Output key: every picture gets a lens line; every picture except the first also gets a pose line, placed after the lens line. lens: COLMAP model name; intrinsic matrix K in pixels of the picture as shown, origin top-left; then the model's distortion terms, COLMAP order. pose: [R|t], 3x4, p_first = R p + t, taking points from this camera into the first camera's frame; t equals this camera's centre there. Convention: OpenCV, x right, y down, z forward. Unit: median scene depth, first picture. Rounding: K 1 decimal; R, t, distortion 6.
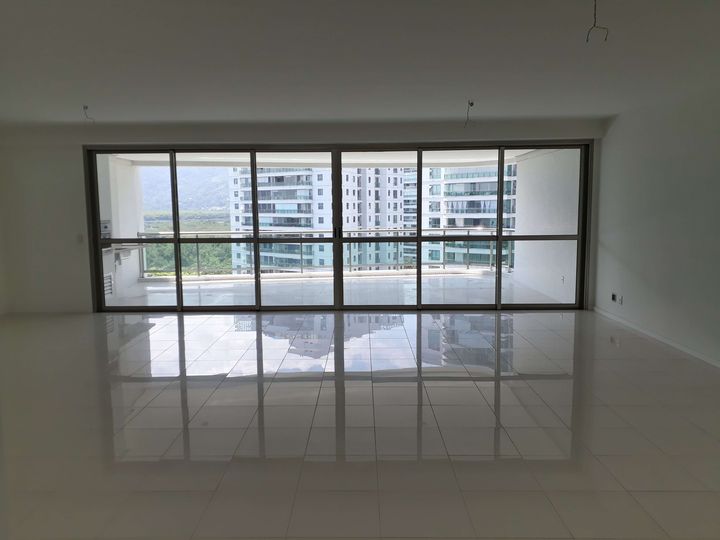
lens RADIAL K [[575.2, 0, 360.0], [0, 575.2, 270.0], [0, 0, 1]] dist [-0.001912, -0.002157]
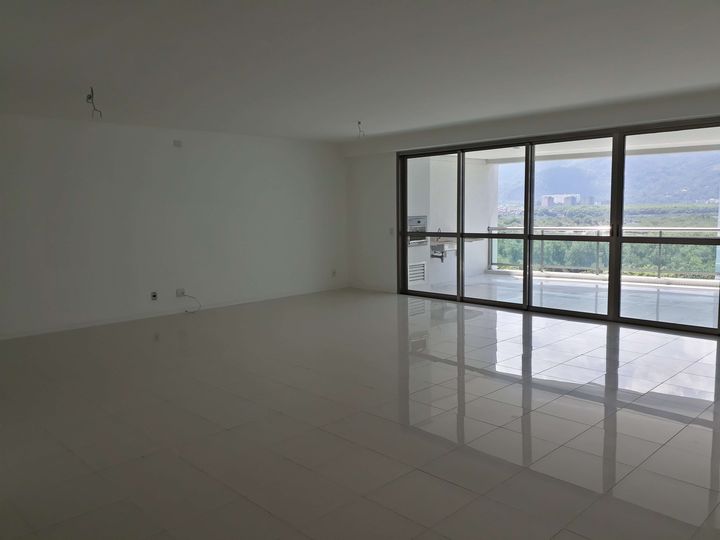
lens RADIAL K [[582.4, 0, 360.0], [0, 582.4, 270.0], [0, 0, 1]] dist [0.103557, -0.003142]
pose [[0.704768, 0.072207, -0.705753, 0.282168], [-0.067925, 0.997105, 0.034186, -0.009301], [0.706178, 0.023845, 0.707633, 0.086230]]
